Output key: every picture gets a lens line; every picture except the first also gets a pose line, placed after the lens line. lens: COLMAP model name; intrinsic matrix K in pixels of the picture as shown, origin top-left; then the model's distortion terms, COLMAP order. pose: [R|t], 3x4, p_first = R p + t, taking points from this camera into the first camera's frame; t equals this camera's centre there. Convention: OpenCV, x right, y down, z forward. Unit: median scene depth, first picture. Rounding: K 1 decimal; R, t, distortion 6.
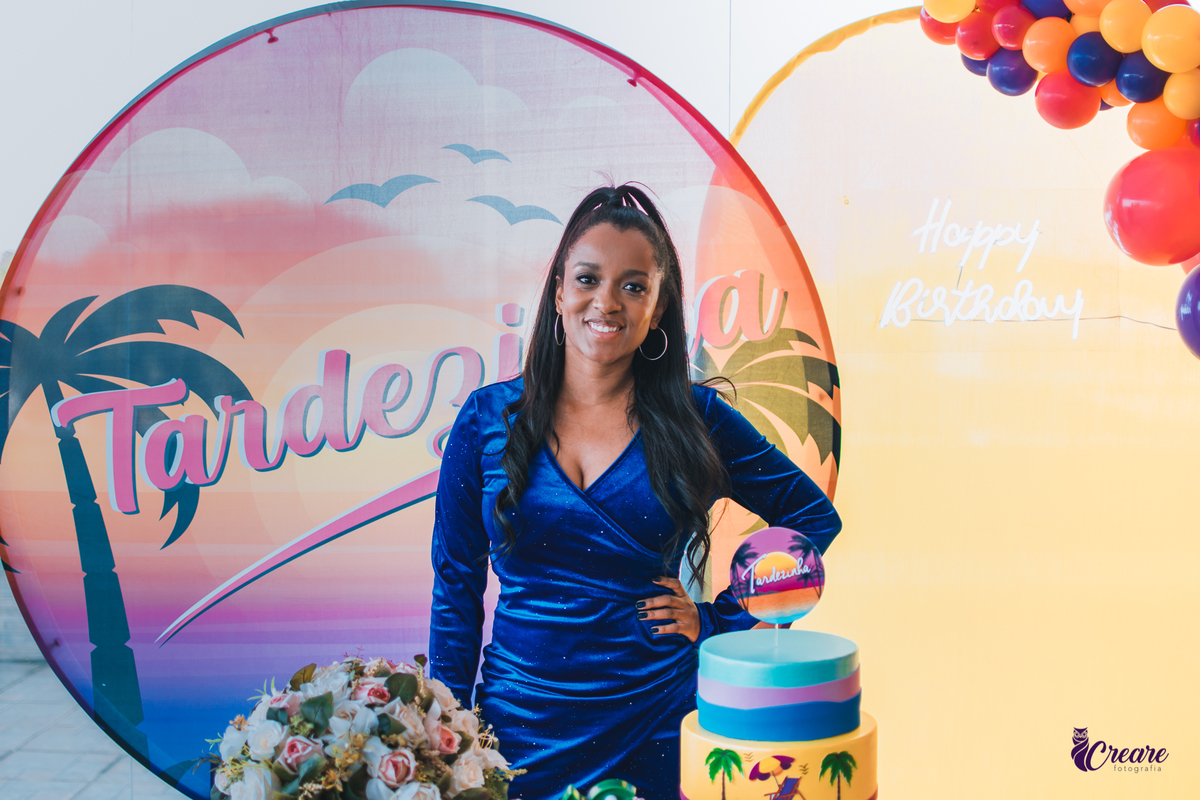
lens RADIAL K [[1845.5, 0, 600.0], [0, 1845.5, 400.0], [0, 0, 1]] dist [-0.177459, 0.012473]
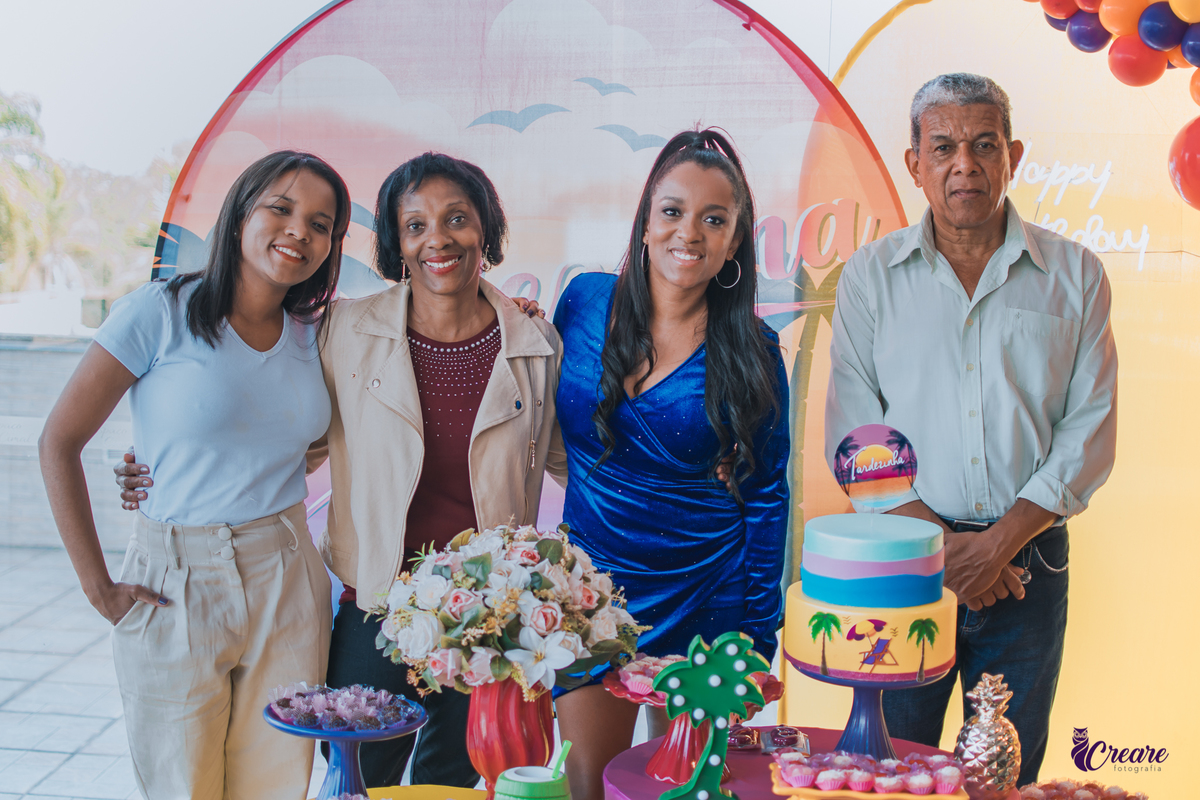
lens RADIAL K [[1845.5, 0, 600.0], [0, 1845.5, 400.0], [0, 0, 1]] dist [-0.177459, 0.012473]
pose [[0.999224, 0.031266, -0.023966, -0.041046], [-0.030232, 0.998645, 0.042347, 0.009029], [0.025258, -0.041589, 0.998815, -0.126985]]
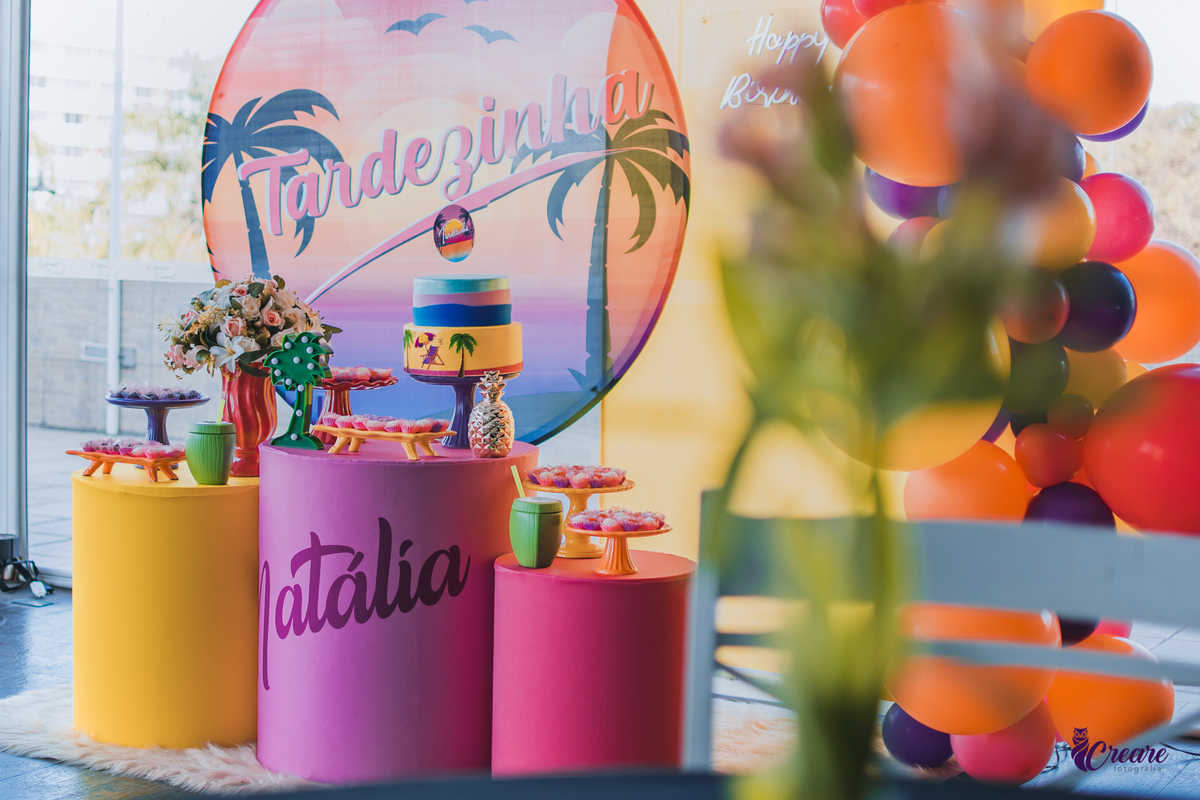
lens RADIAL K [[2046.2, 0, 533.6], [0, 2046.2, 468.9], [0, 0, 1]] dist [-0.157321, -0.051183]
pose [[0.880287, 0.065937, -0.469837, 0.866656], [-0.035117, 0.996634, 0.074072, 0.139752], [0.473140, -0.048705, 0.879640, -0.509396]]
